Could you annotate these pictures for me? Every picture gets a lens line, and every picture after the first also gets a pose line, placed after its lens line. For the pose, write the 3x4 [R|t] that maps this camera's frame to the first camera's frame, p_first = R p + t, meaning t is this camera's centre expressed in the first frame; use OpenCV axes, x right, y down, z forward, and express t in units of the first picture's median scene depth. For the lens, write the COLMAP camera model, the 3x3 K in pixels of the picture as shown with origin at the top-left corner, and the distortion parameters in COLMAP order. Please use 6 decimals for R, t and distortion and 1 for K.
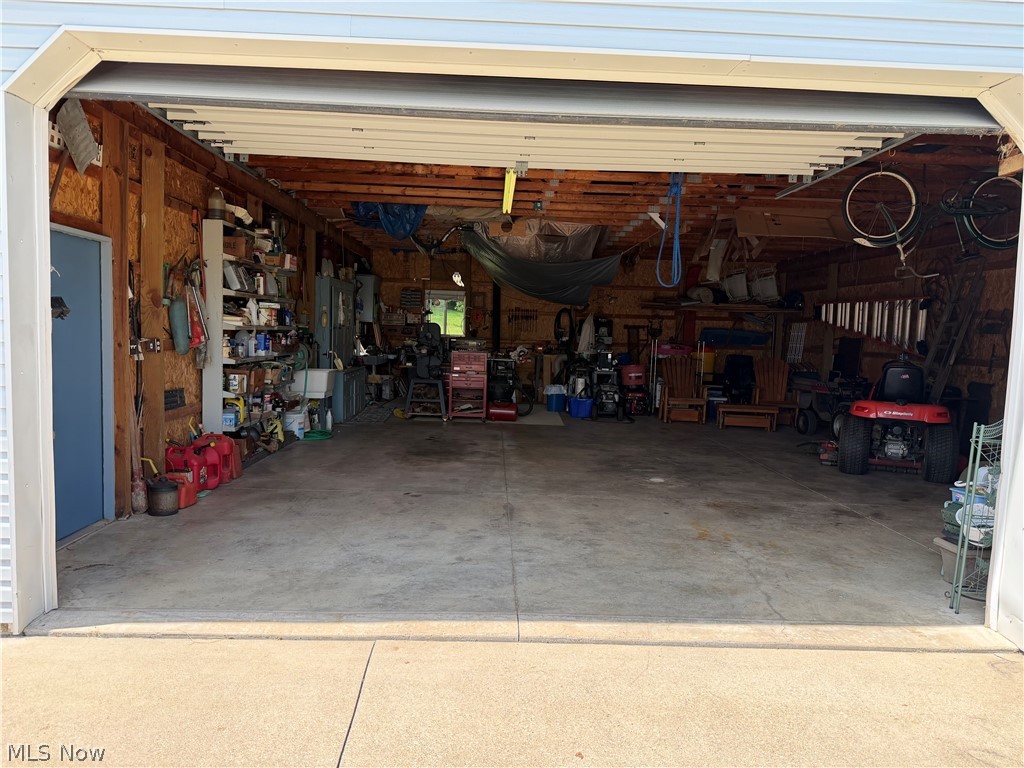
lens RADIAL K [[705.7, 0, 512.0], [0, 705.7, 384.0], [0, 0, 1]] dist [0.126970, -0.196841]
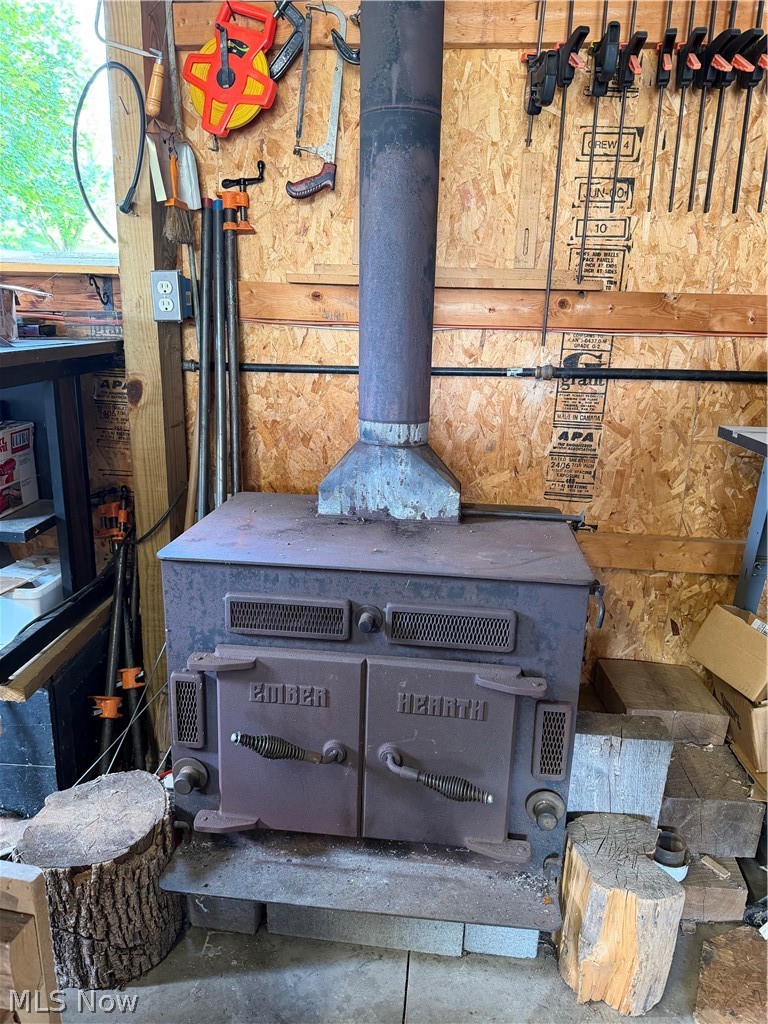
lens RADIAL K [[705.7, 0, 384.0], [0, 705.7, 512.0], [0, 0, 1]] dist [0.126970, -0.196841]
pose [[0.992354, 0.031691, -0.119290, -0.012786], [-0.007238, 0.979754, 0.200076, -0.063716], [0.123216, -0.197683, 0.972491, 1.088248]]
